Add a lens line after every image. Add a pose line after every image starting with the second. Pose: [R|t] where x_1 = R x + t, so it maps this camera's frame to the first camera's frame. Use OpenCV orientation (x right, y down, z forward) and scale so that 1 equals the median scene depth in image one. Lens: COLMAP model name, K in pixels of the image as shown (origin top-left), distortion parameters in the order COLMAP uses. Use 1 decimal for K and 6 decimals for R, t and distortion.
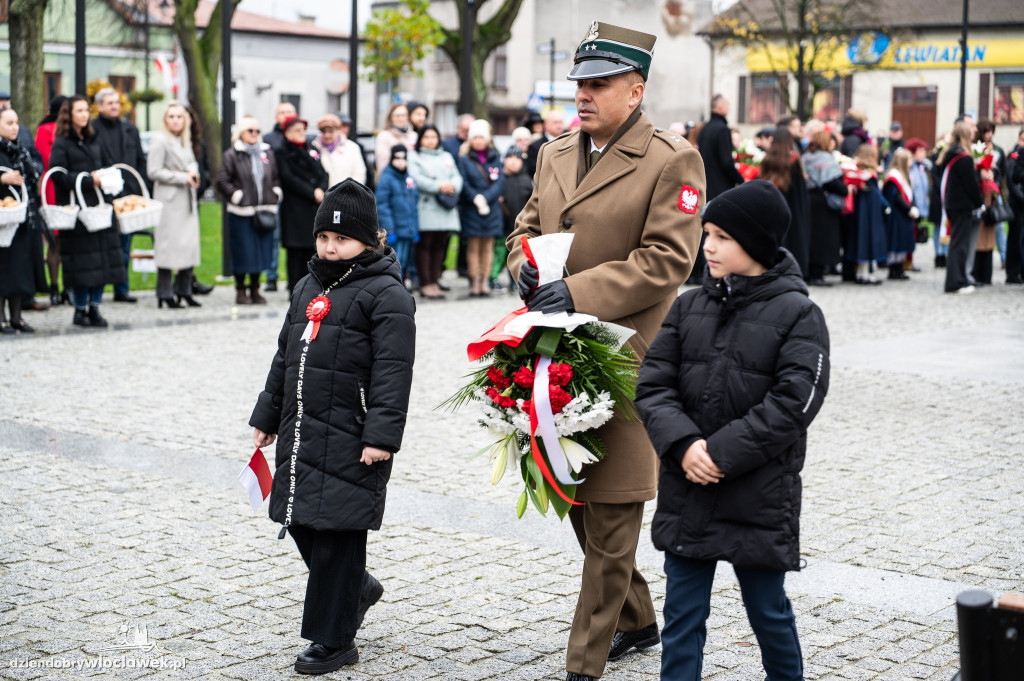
lens RADIAL K [[1855.1, 0, 516.0], [0, 1855.1, 342.3], [0, 0, 1]] dist [-0.011890, 0.111434]
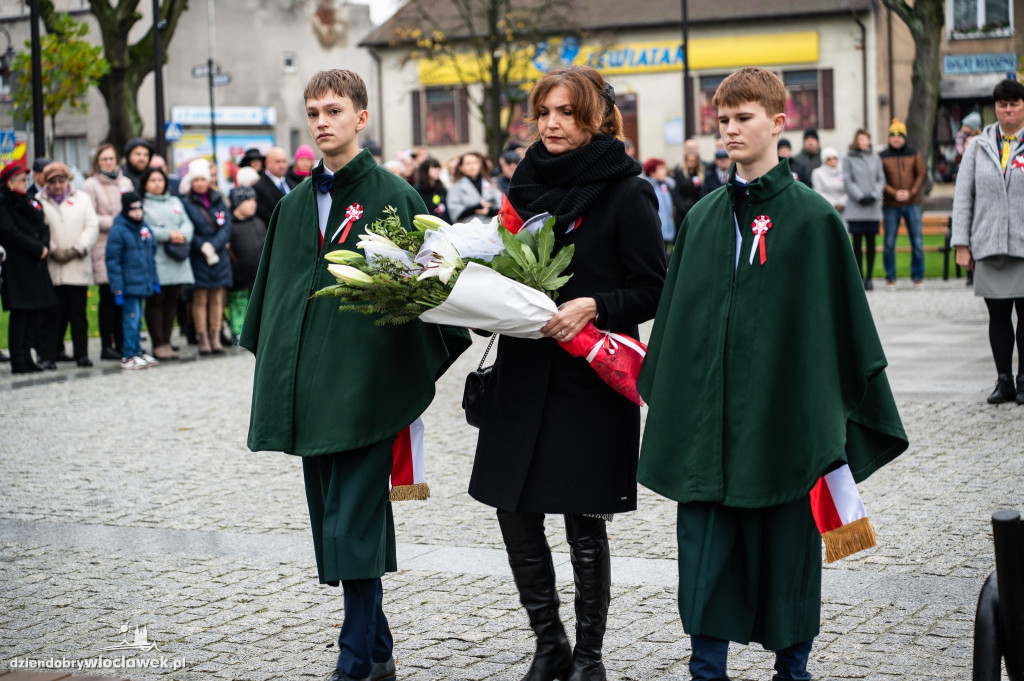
lens RADIAL K [[2226.9, 0, 510.8], [0, 2226.9, 338.7], [0, 0, 1]] dist [-0.014828, 0.068085]
pose [[0.983243, -0.061194, 0.171723, -0.078911], [0.066594, 0.997445, -0.025856, 0.006299], [-0.169702, 0.036858, 0.984806, -0.110431]]
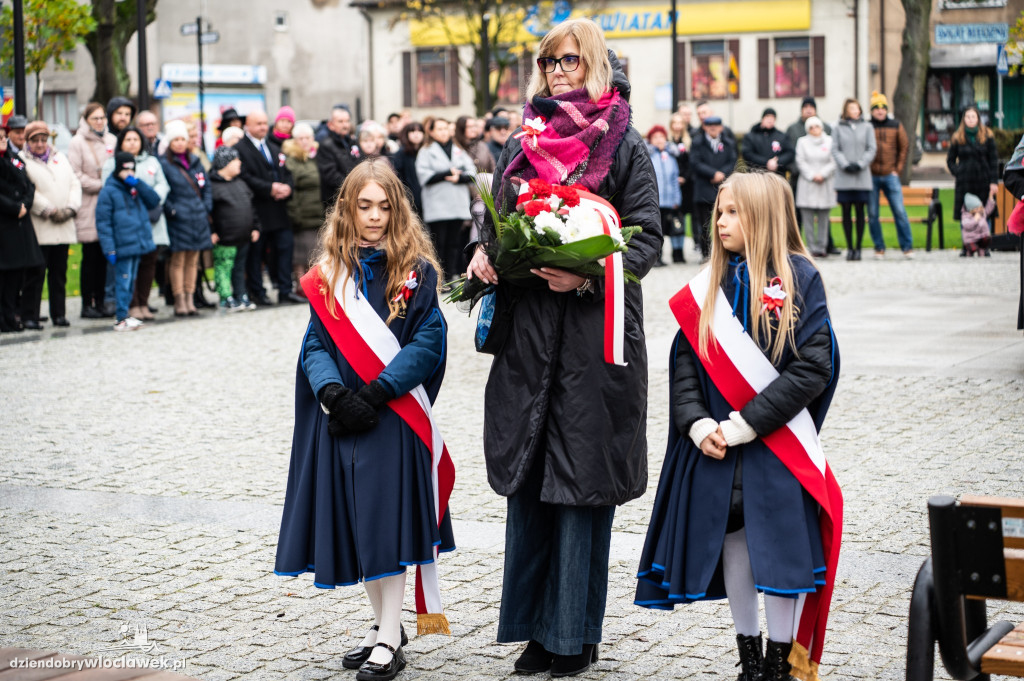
lens RADIAL K [[2226.9, 0, 510.8], [0, 2226.9, 338.7], [0, 0, 1]] dist [-0.014828, 0.068085]
pose [[0.983421, -0.049300, 0.174509, -0.070381], [0.051568, 0.998633, -0.008481, 0.004260], [-0.173853, 0.017340, 0.984619, -0.110773]]
